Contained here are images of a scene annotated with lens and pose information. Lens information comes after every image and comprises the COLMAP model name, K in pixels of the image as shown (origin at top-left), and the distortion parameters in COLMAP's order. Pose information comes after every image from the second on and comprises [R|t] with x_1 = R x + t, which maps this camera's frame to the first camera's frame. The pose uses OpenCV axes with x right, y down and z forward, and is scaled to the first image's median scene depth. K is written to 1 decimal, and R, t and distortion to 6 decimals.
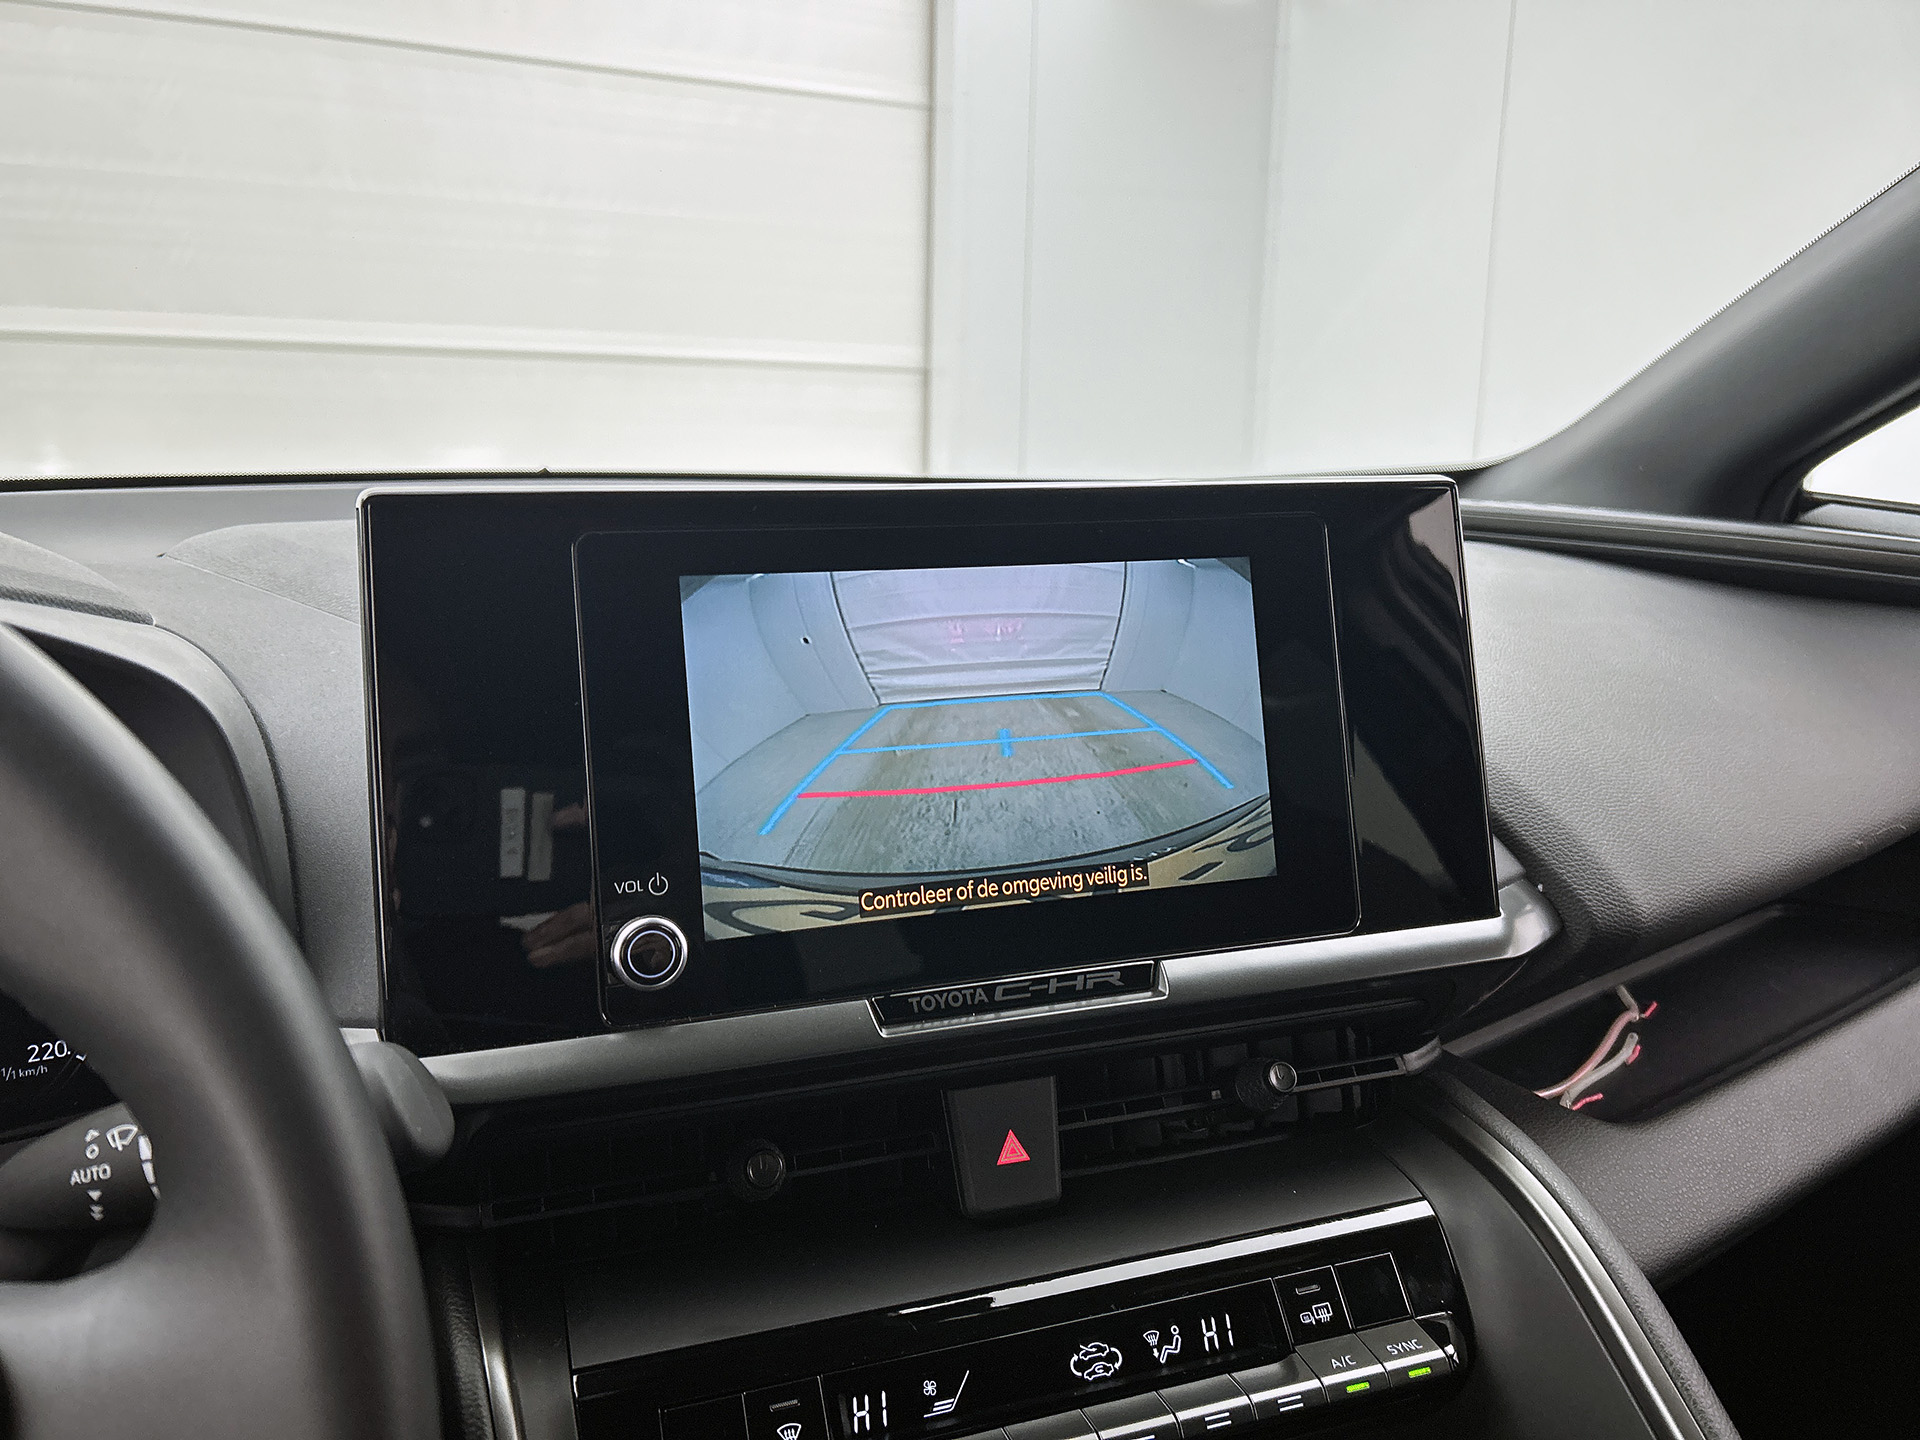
lens RADIAL K [[1472.8, 0, 964.6], [0, 1472.8, 703.4], [0, 0, 1]] dist [0.044367, -0.073082]
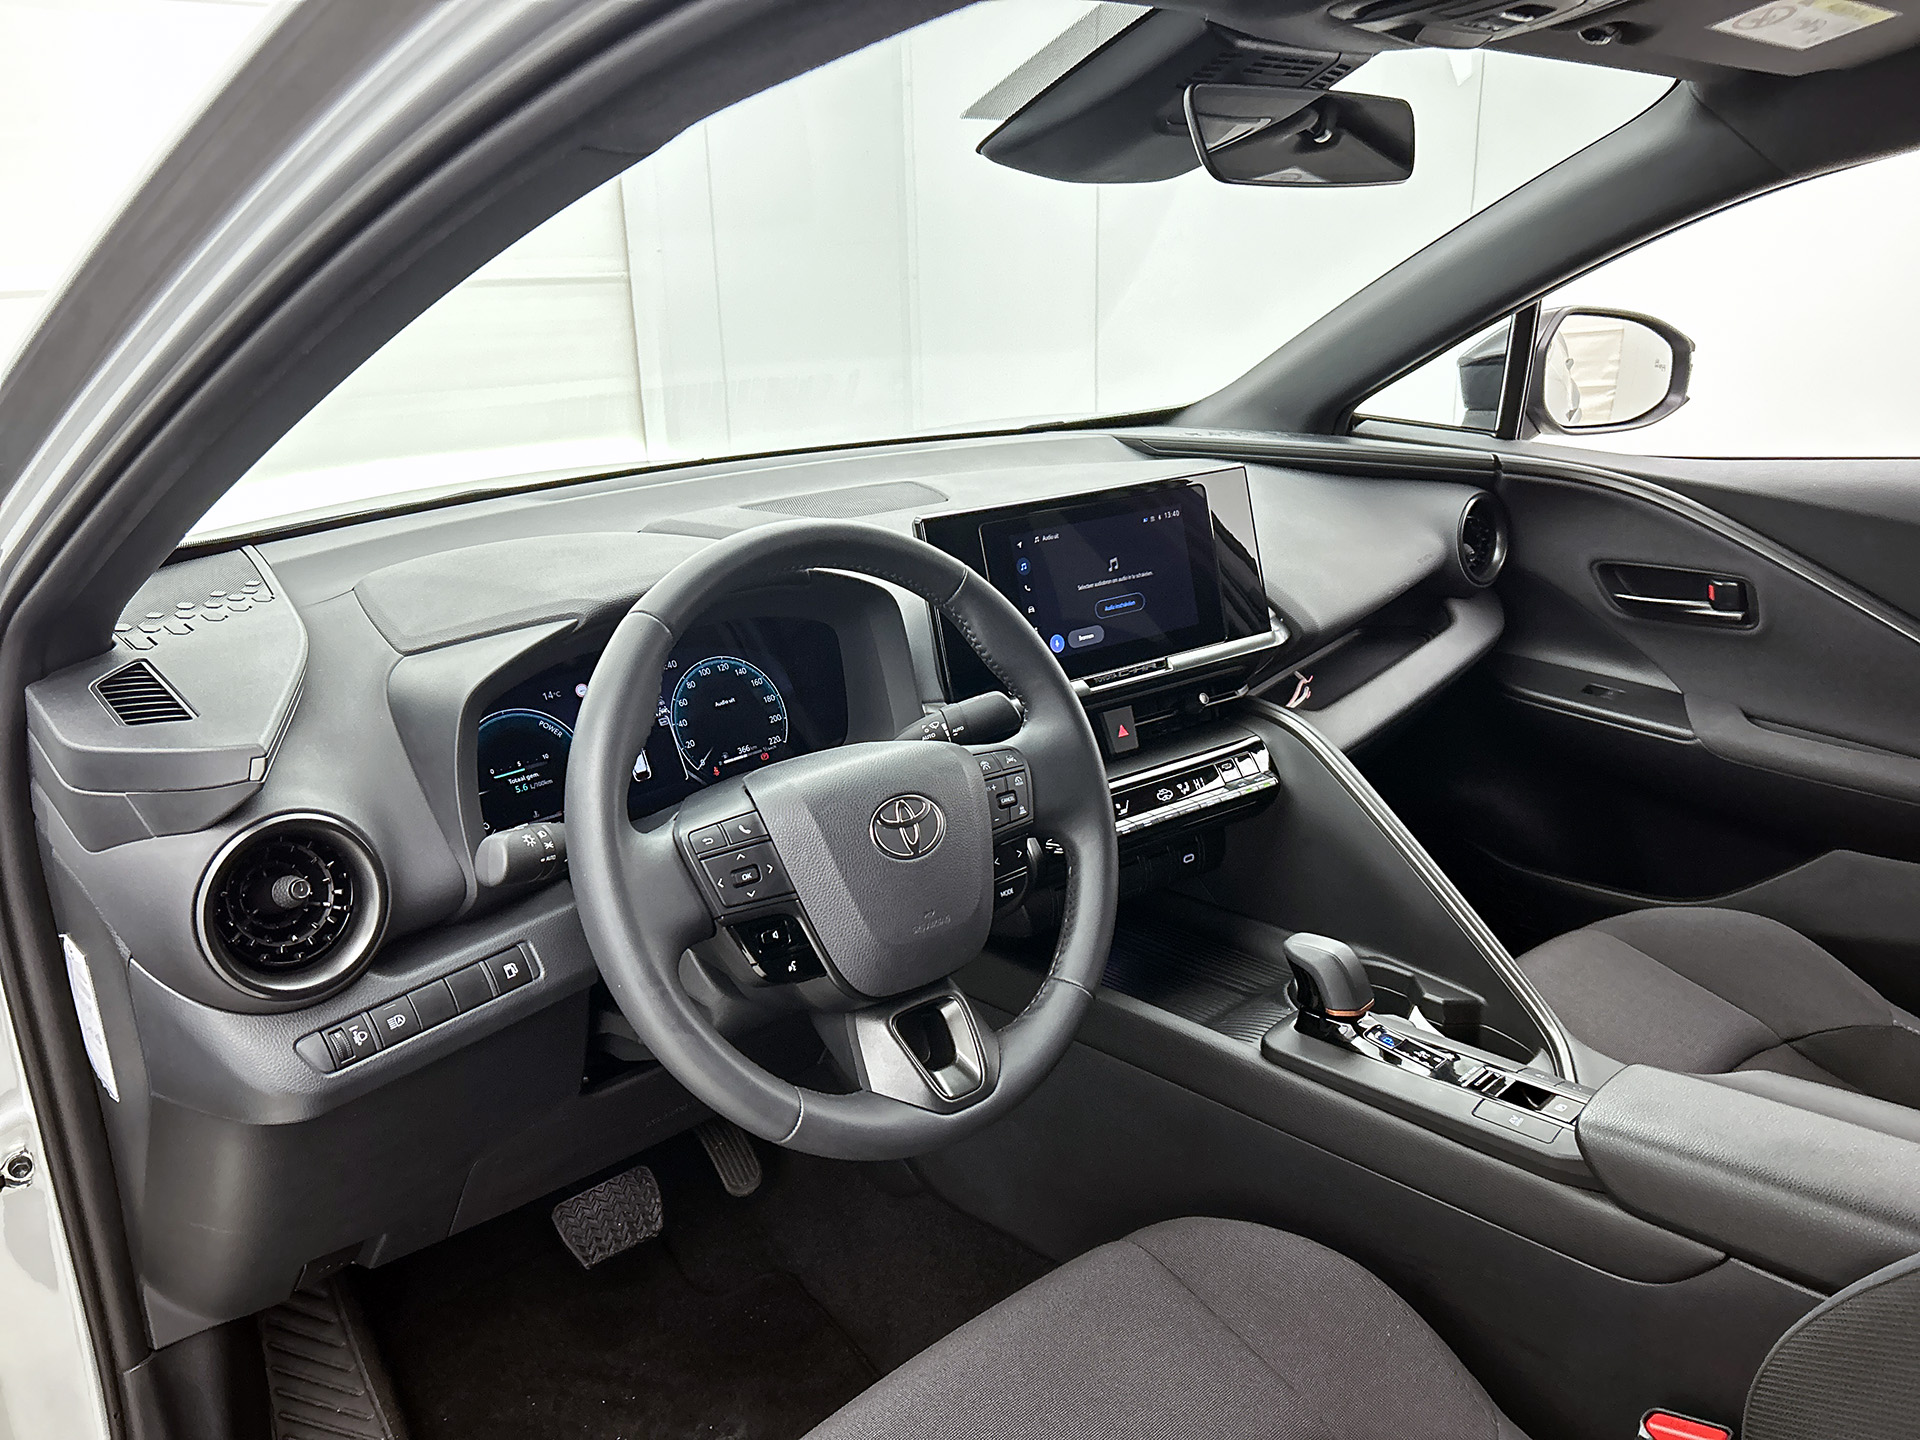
lens RADIAL K [[1412.8, 0, 970.1], [0, 1412.8, 735.8], [0, 0, 1]] dist [0.054840, -0.037718]
pose [[0.961190, -0.127262, 0.244781, -0.901060], [0.095208, 0.985756, 0.138640, -0.084548], [-0.258938, -0.109954, 0.959615, -1.477769]]
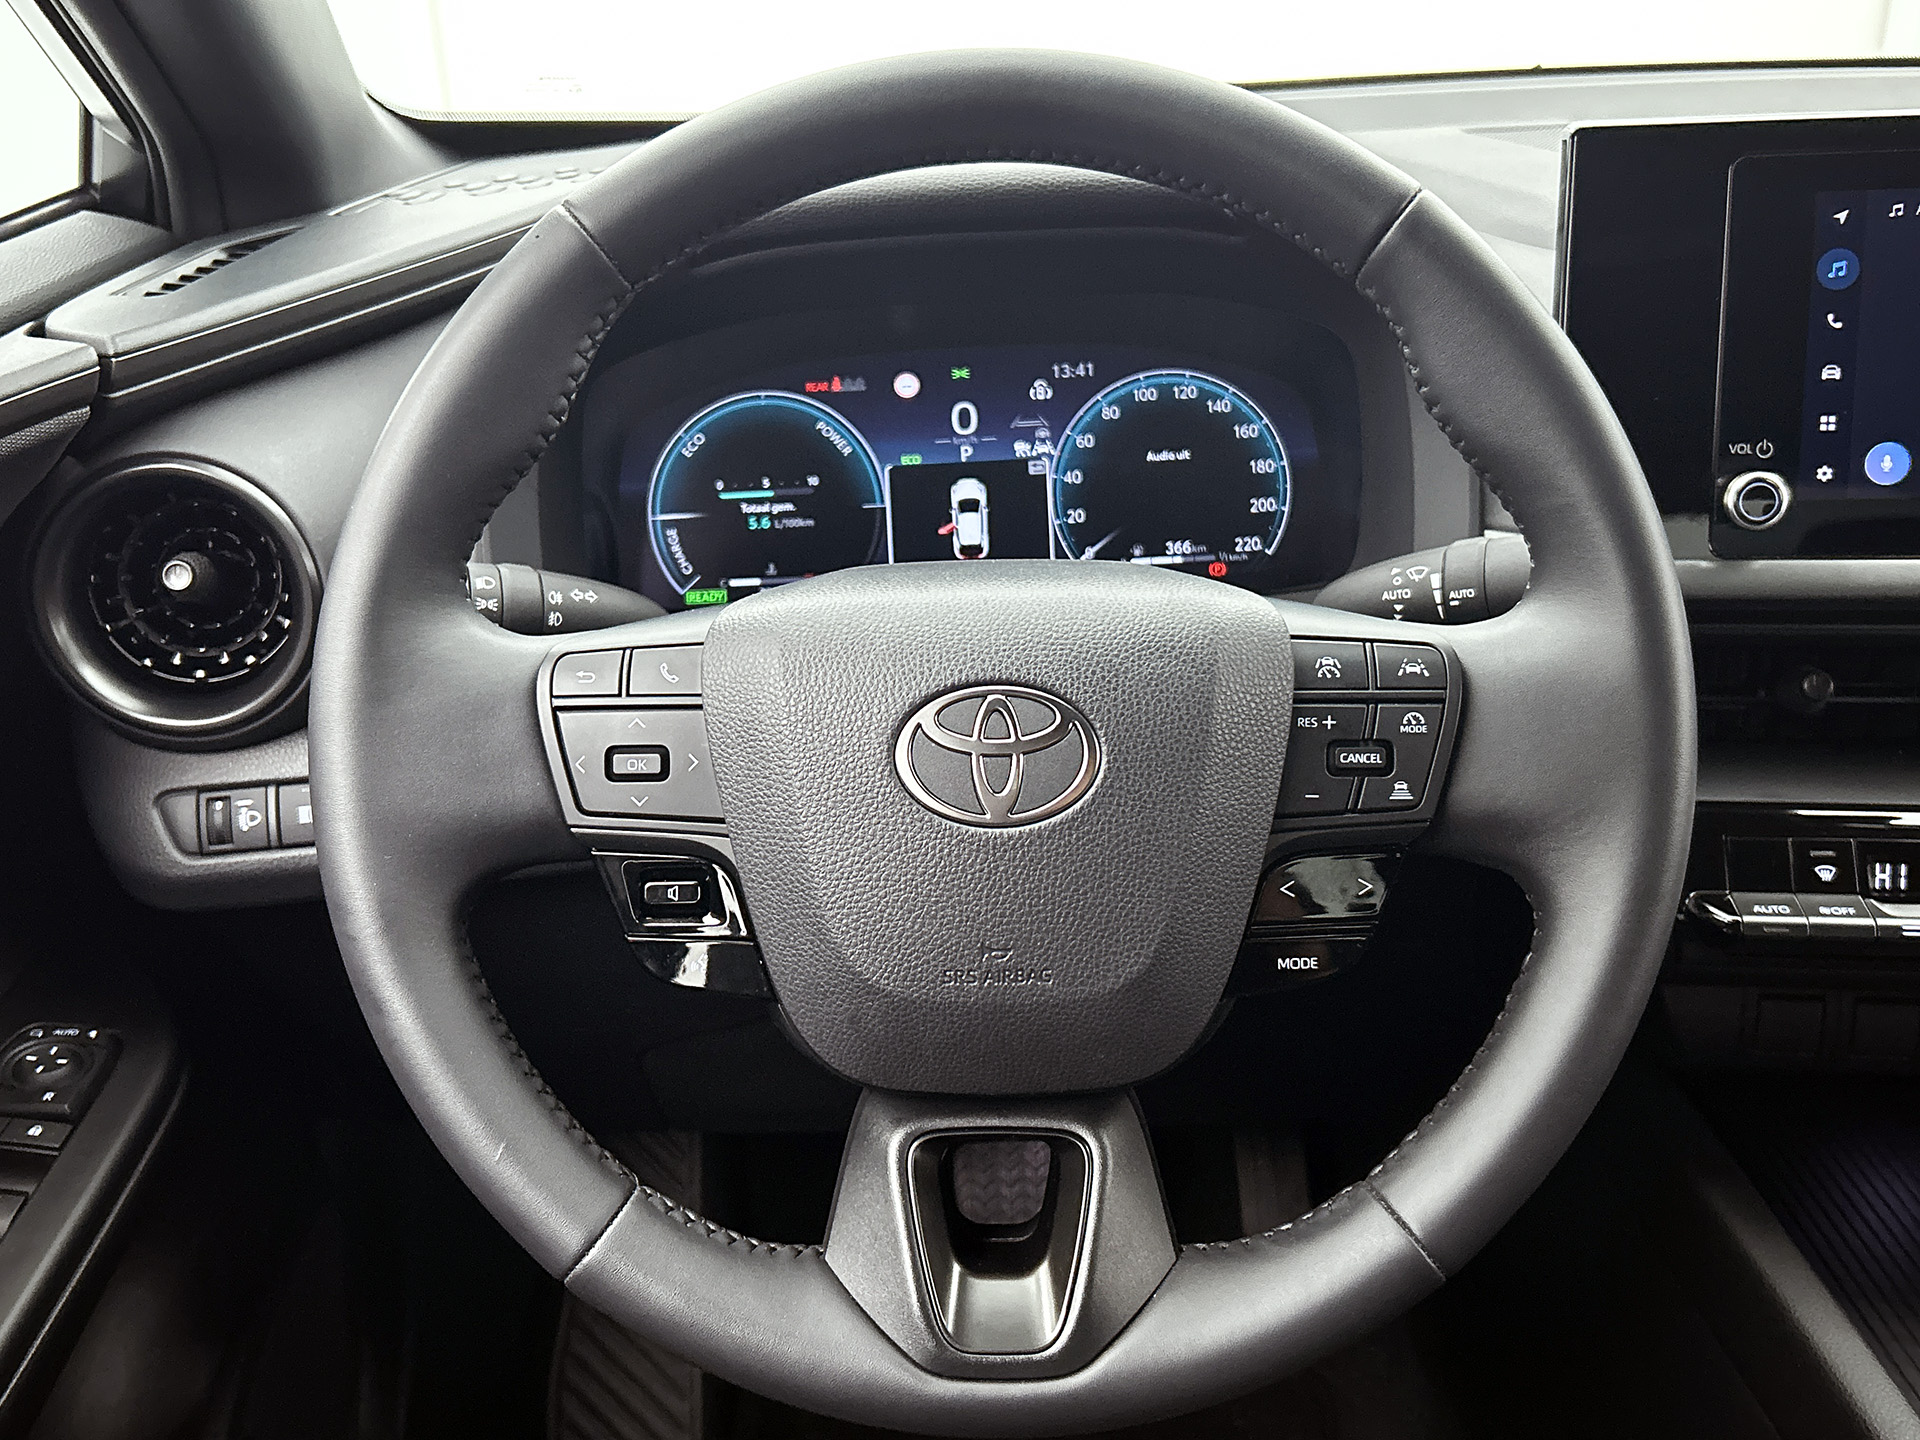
lens RADIAL K [[1704.1, 0, 963.1], [0, 1704.1, 703.6], [0, 0, 1]] dist [0.082366, -0.102487]
pose [[0.891408, 0.135276, -0.432542, -0.137472], [-0.038338, 0.973500, 0.225449, 0.025987], [0.451578, -0.184384, 0.872972, -0.575648]]
